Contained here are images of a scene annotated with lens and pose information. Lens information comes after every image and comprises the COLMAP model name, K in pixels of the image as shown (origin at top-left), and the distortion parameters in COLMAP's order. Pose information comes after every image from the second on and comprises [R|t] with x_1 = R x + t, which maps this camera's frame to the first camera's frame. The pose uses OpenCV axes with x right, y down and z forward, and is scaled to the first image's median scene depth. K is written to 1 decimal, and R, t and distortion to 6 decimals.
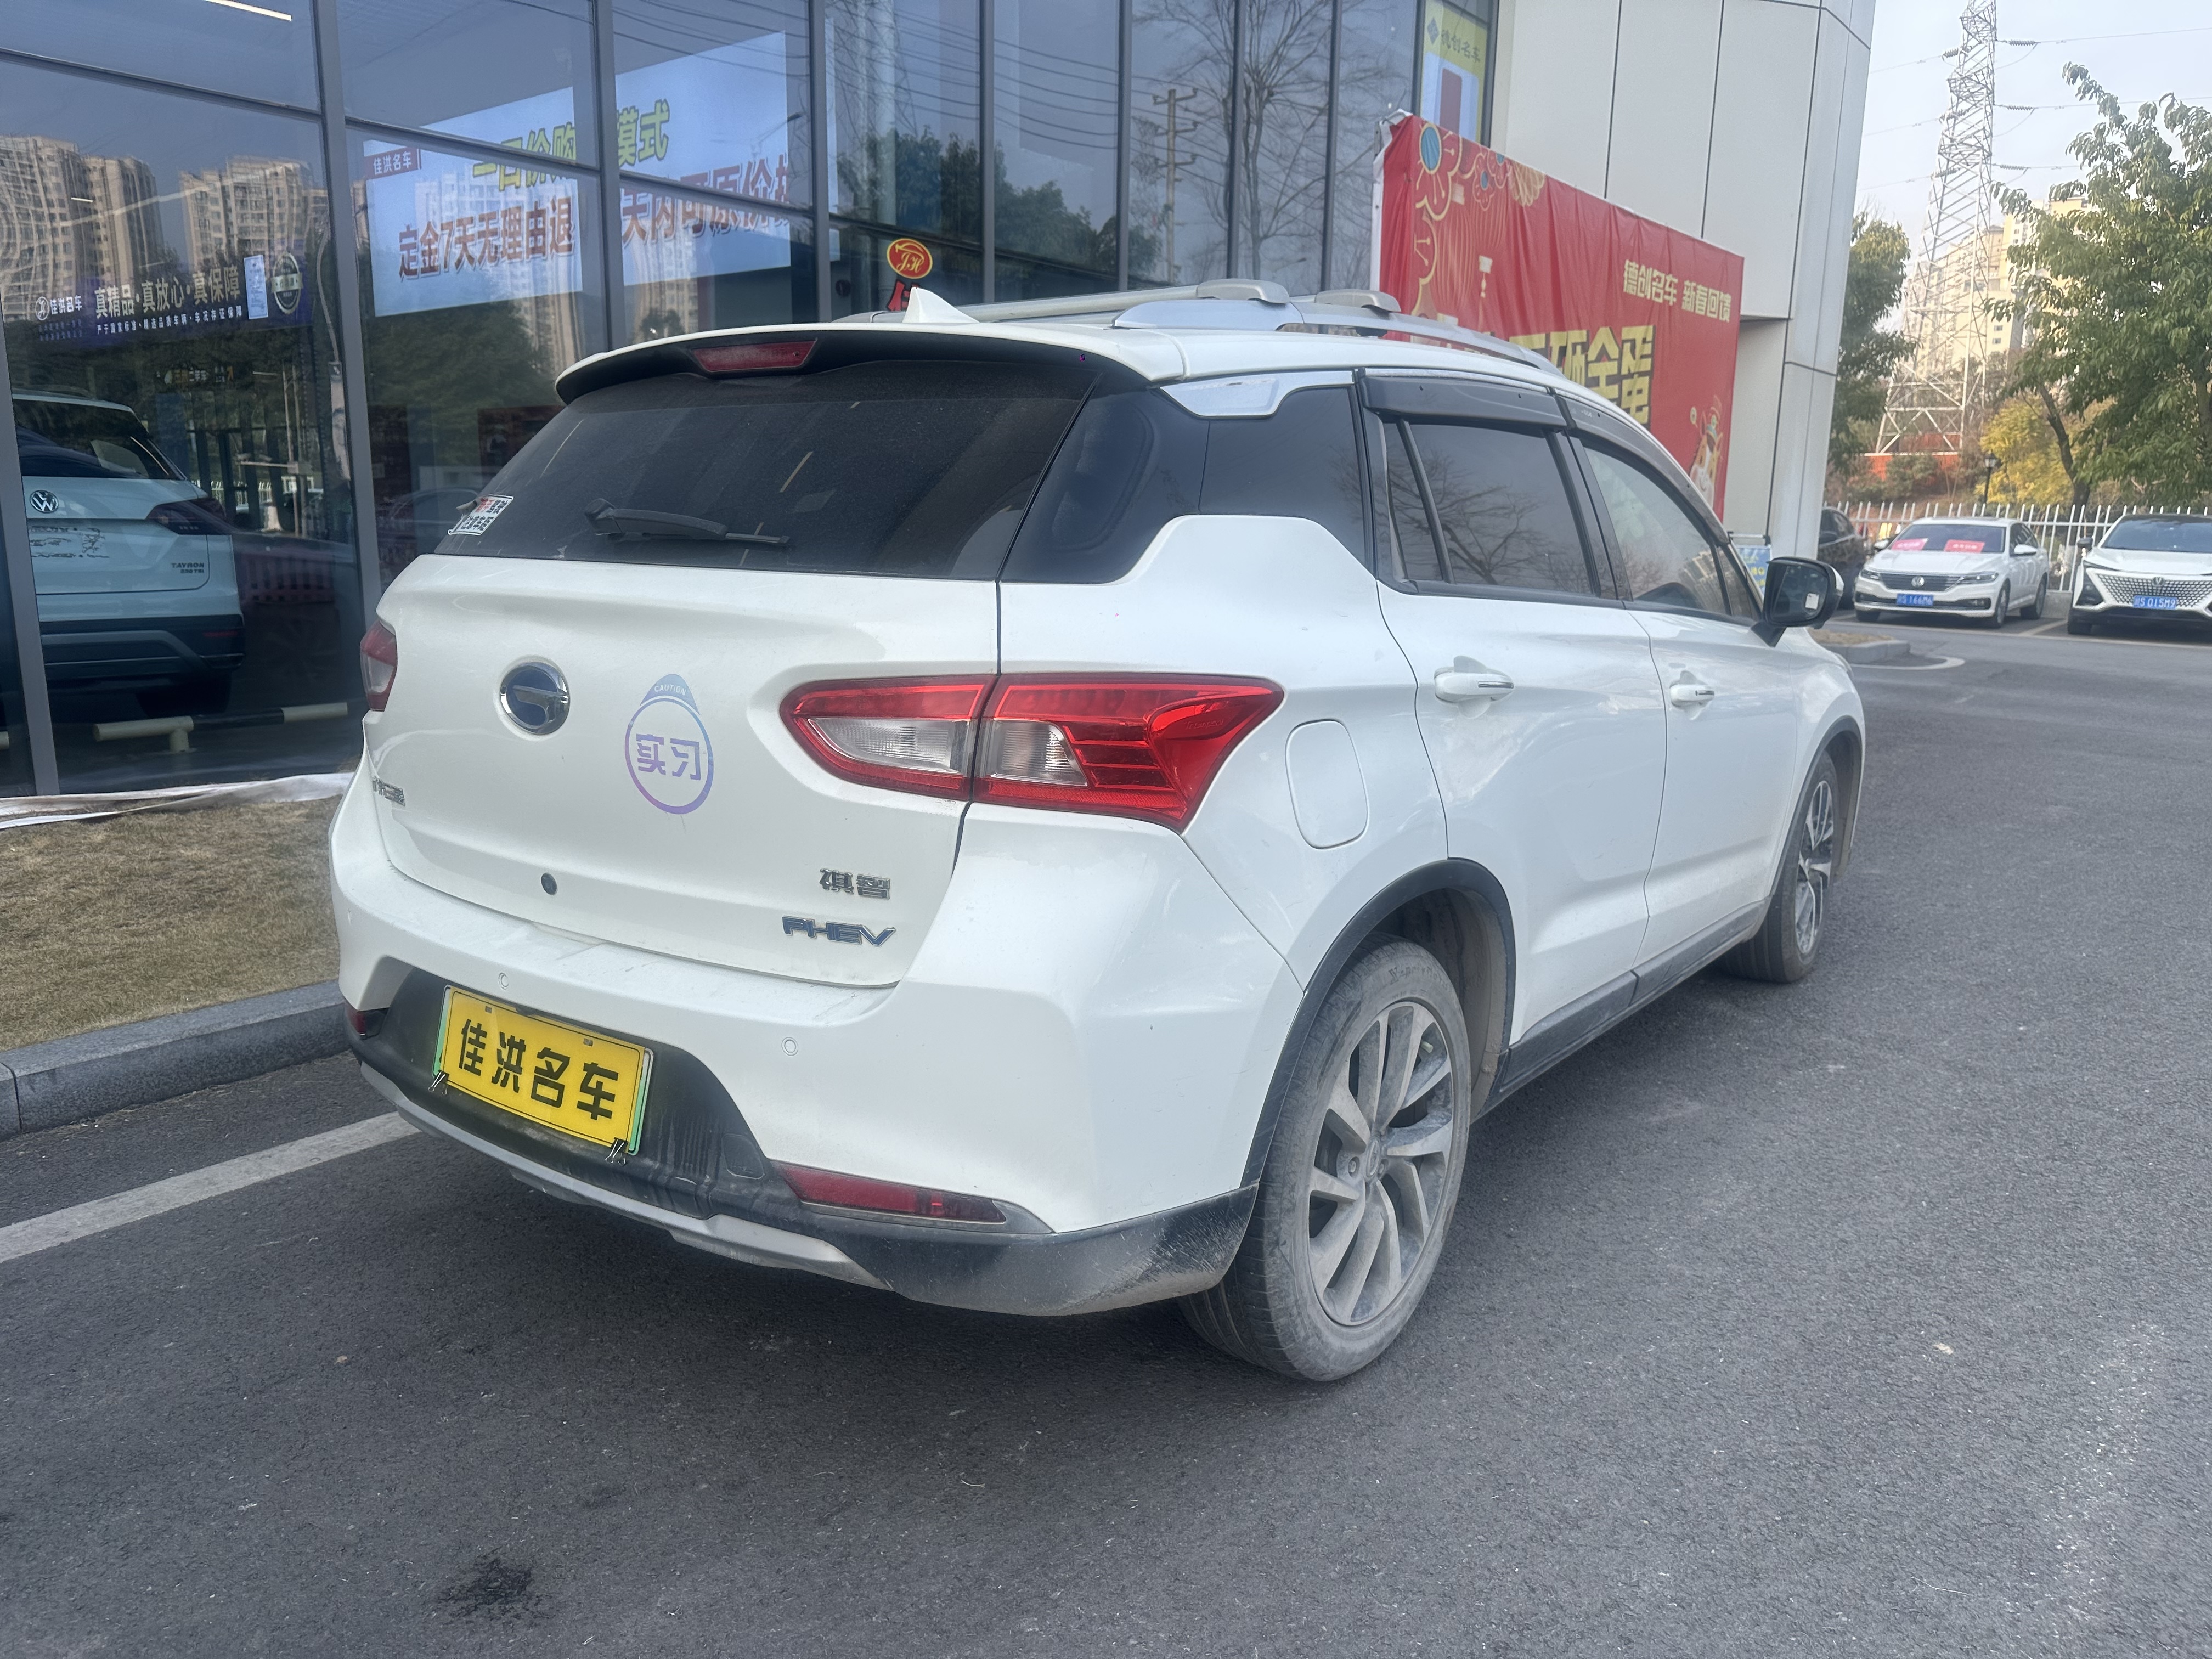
lens RADIAL K [[1578.5, 0, 1106.0], [0, 1578.5, 829.5], [0, 0, 1]] dist [-0.004766, -0.002626]
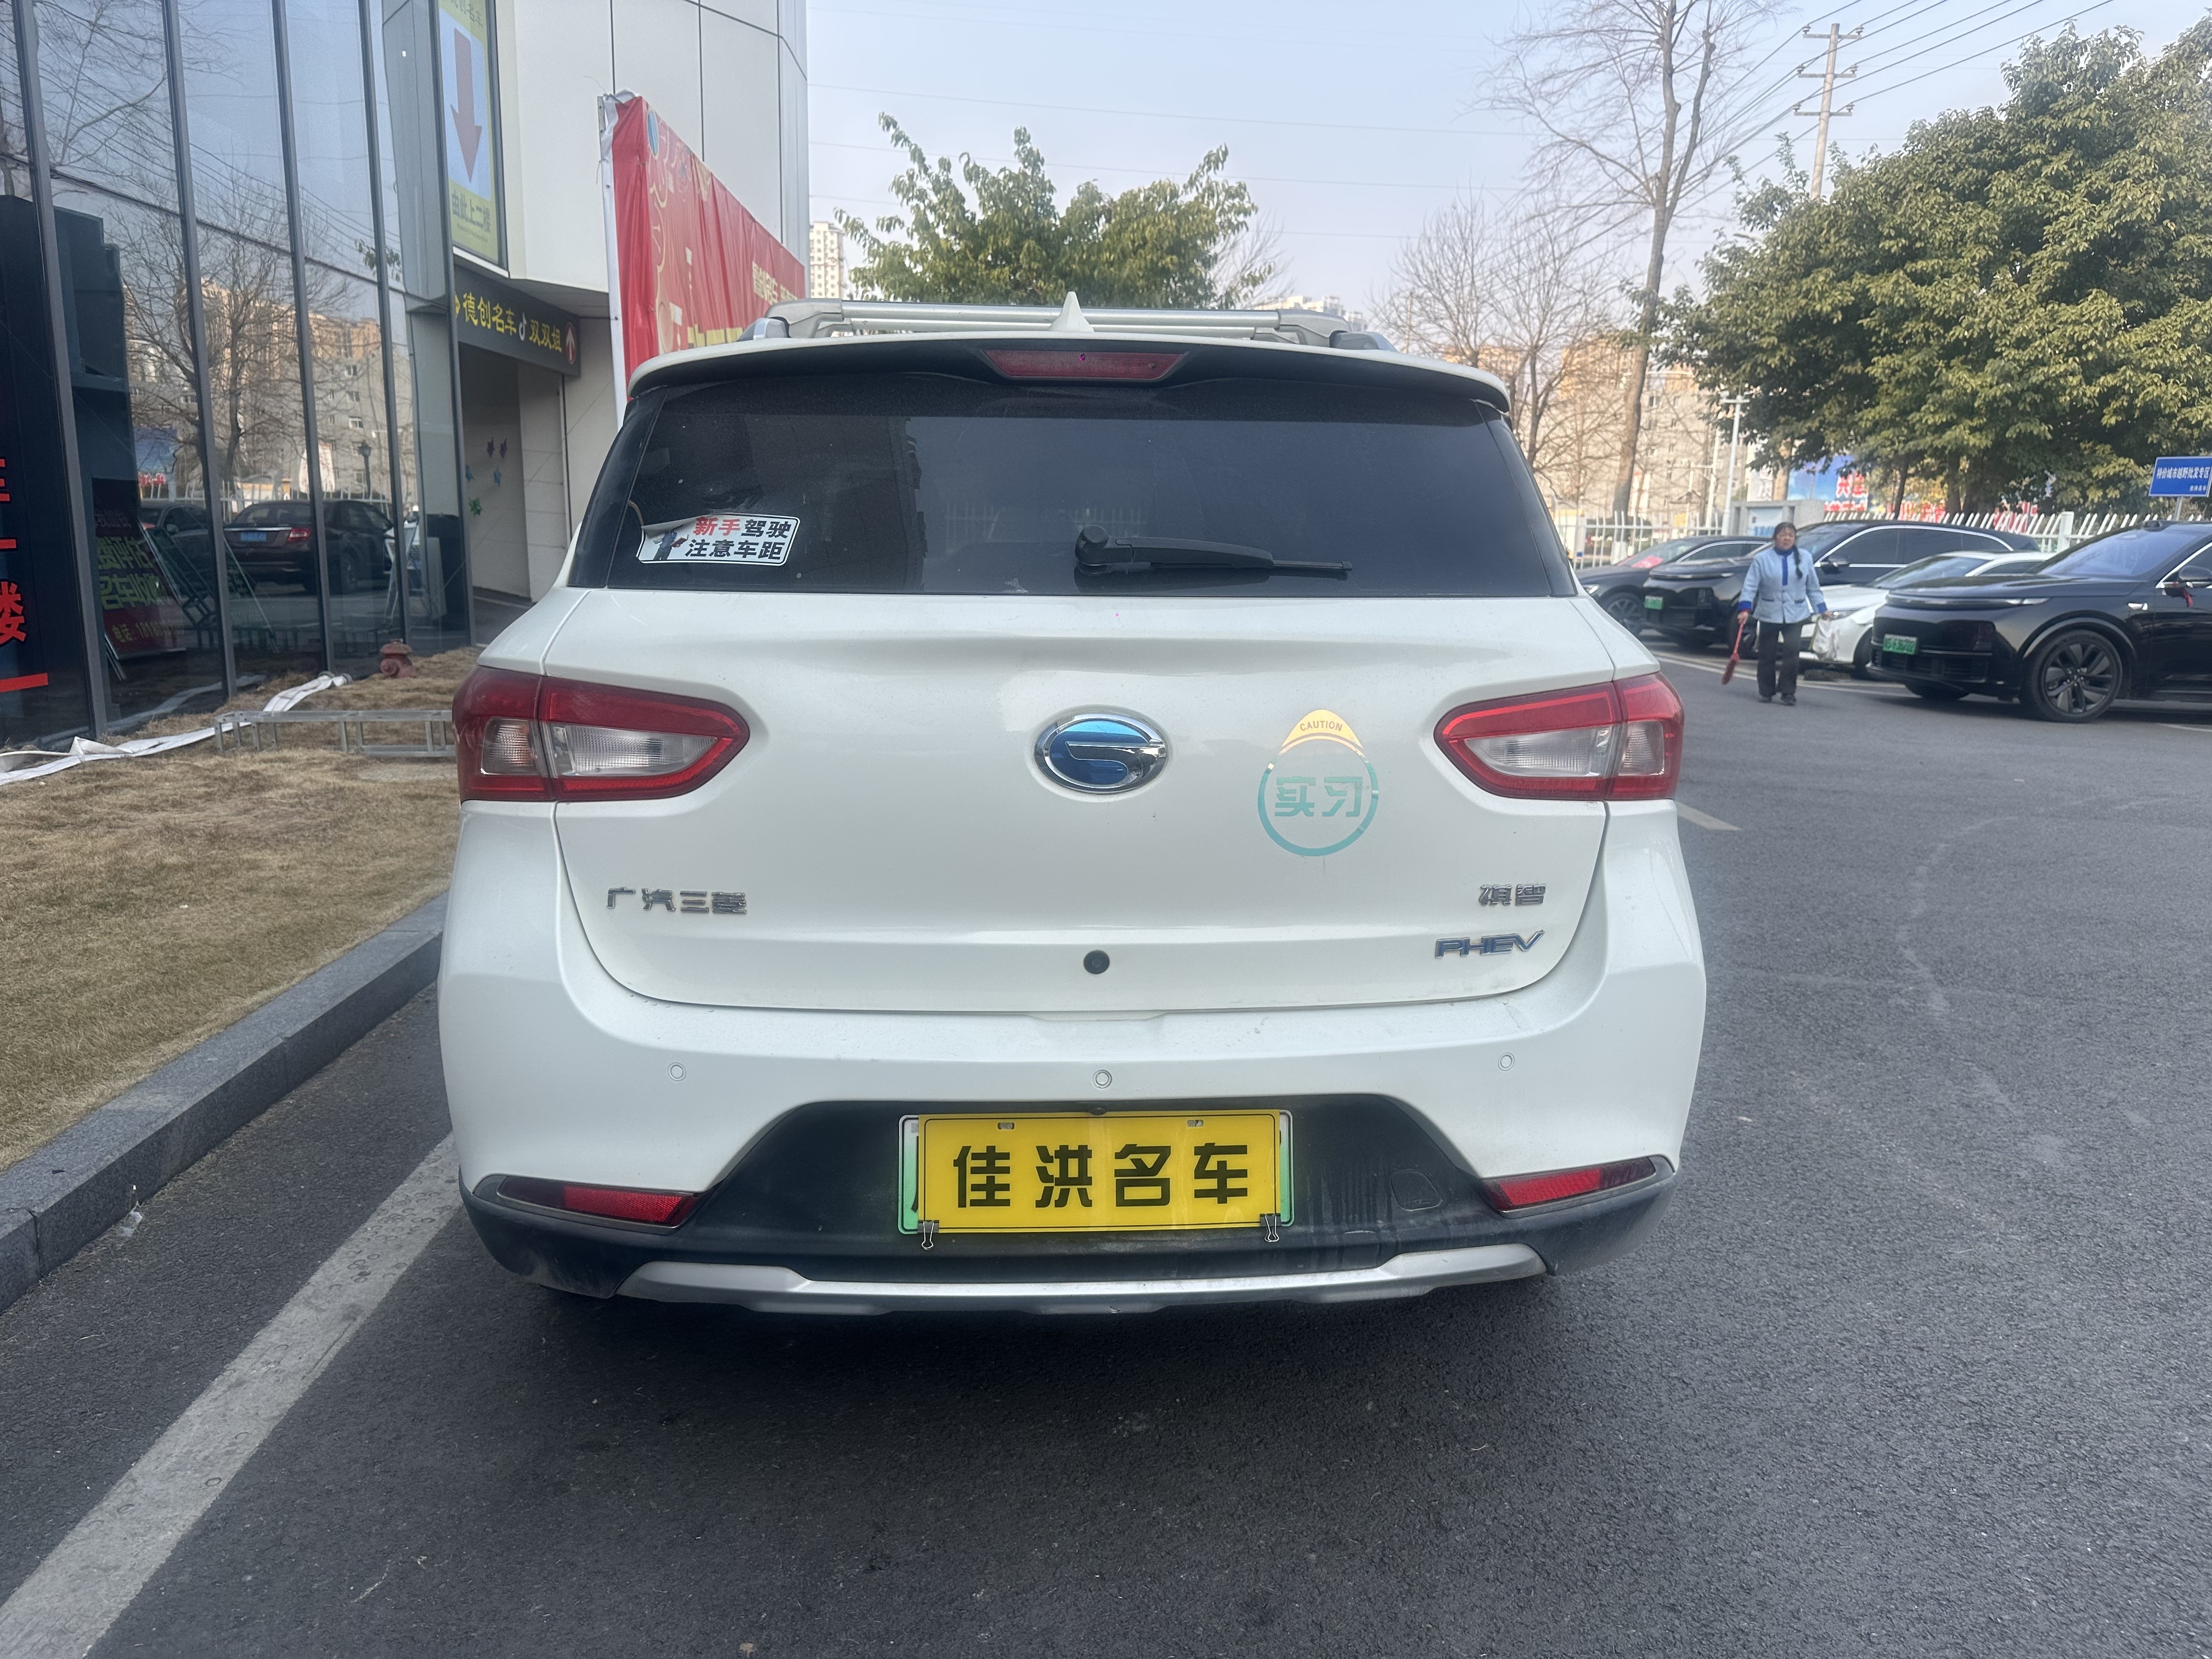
lens RADIAL K [[1611.5, 0, 1106.0], [0, 1611.5, 829.5], [0, 0, 1]] dist [0.053141, -0.063574]
pose [[0.766457, -0.122319, 0.630541, -0.917271], [0.123908, 0.991417, 0.041708, -0.076875], [-0.630230, 0.046162, 0.775035, 0.297482]]
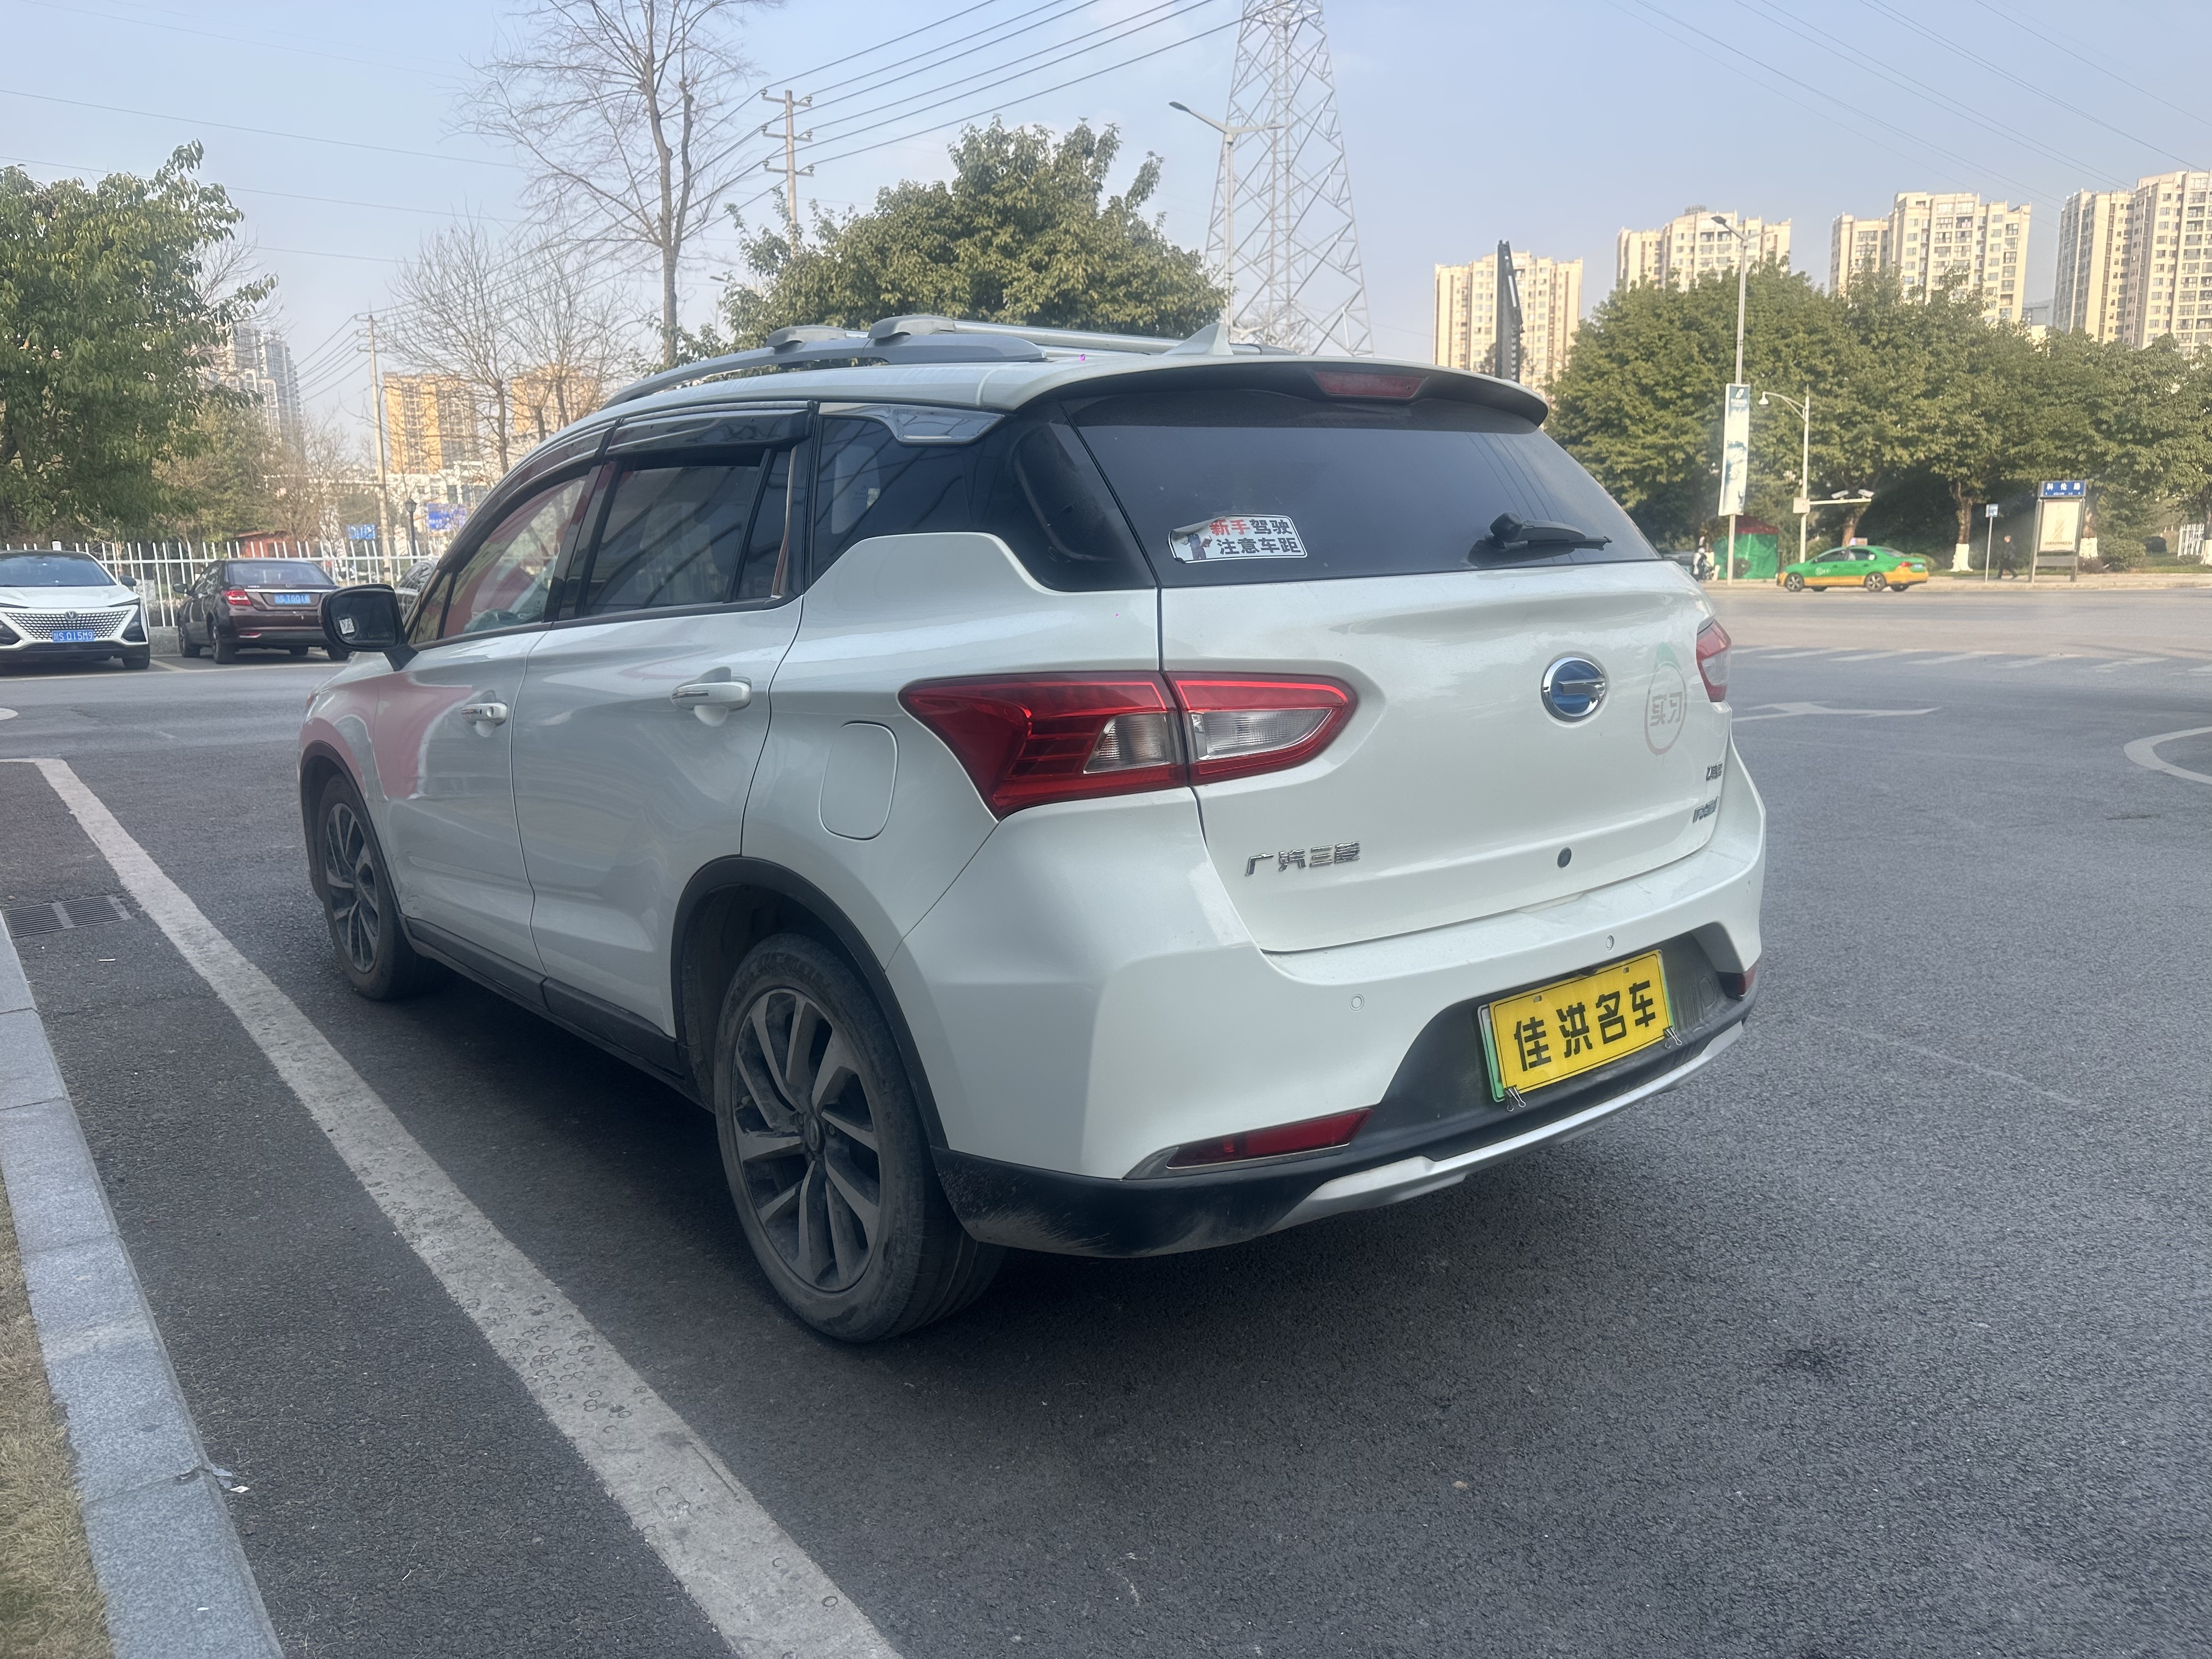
lens RADIAL K [[1616.1, 0, 1106.0], [0, 1616.1, 829.5], [0, 0, 1]] dist [0.087323, -0.139012]
pose [[0.236486, -0.184758, 0.953907, -1.532571], [0.222367, 0.965990, 0.131971, -0.209509], [-0.945848, 0.180908, 0.269527, 1.001489]]
